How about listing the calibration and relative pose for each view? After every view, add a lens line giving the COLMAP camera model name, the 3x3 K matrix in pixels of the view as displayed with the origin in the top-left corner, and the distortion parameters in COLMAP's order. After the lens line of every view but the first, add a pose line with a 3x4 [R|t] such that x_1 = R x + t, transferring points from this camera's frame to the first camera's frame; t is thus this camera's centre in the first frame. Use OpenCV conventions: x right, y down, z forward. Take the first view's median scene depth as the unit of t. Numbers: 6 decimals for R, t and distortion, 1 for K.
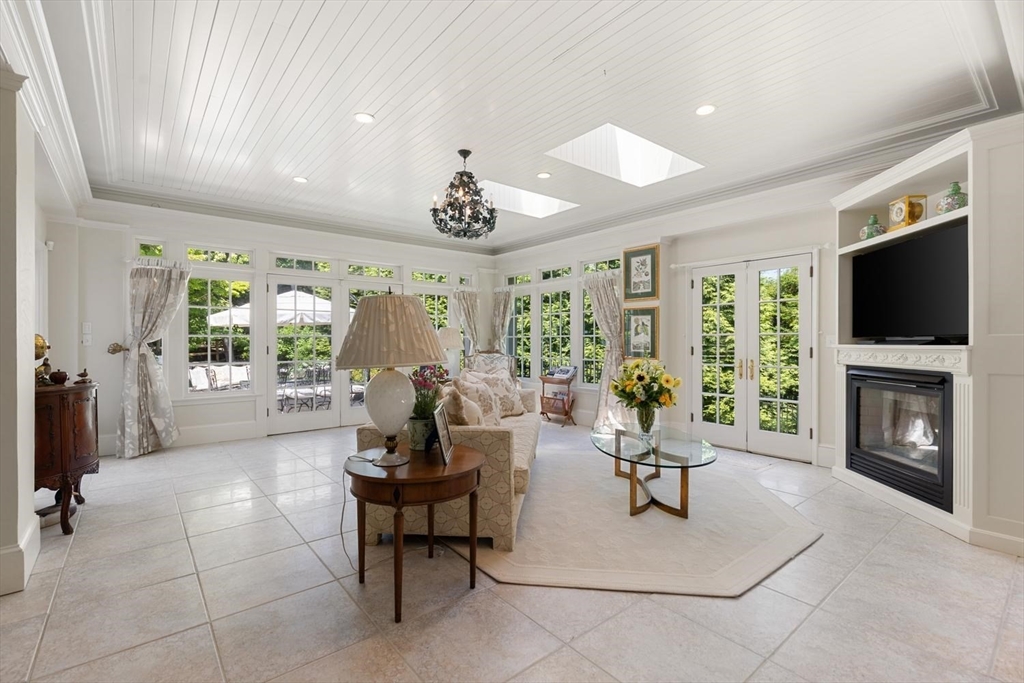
lens RADIAL K [[465.2, 0, 513.9], [0, 465.2, 342.3], [0, 0, 1]] dist [0.008088, -0.001738]
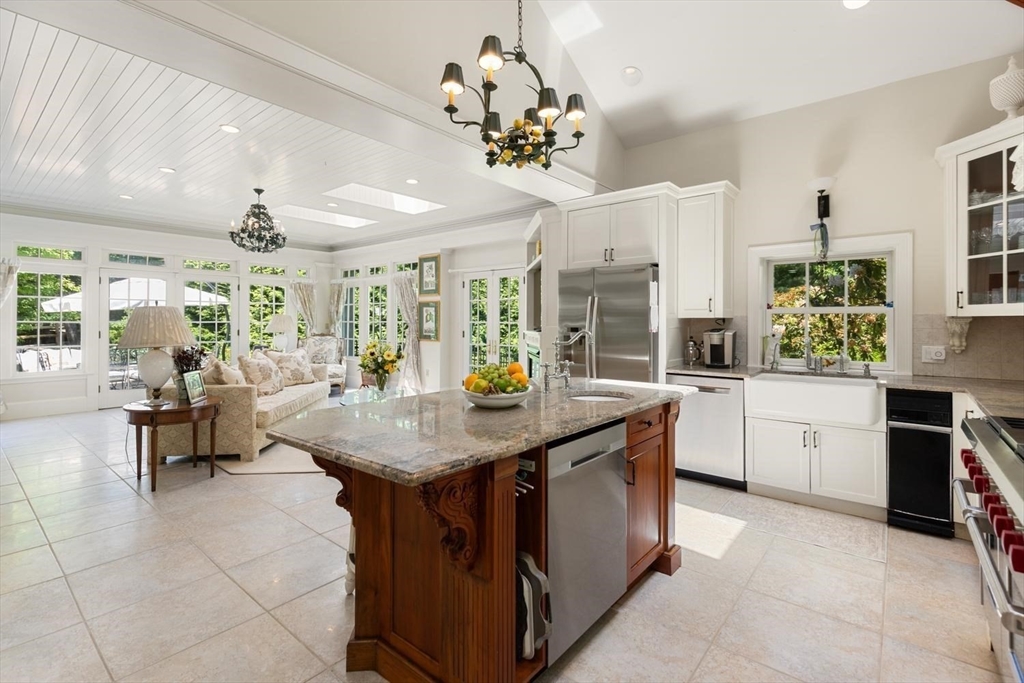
lens RADIAL K [[465.2, 0, 507.2], [0, 465.2, 318.4], [0, 0, 1]] dist [0.008088, -0.001738]
pose [[0.980671, 0.004608, 0.195610, 0.231475], [-0.002824, 0.999952, -0.009400, -0.014592], [-0.195644, 0.008666, 0.980637, -0.325003]]
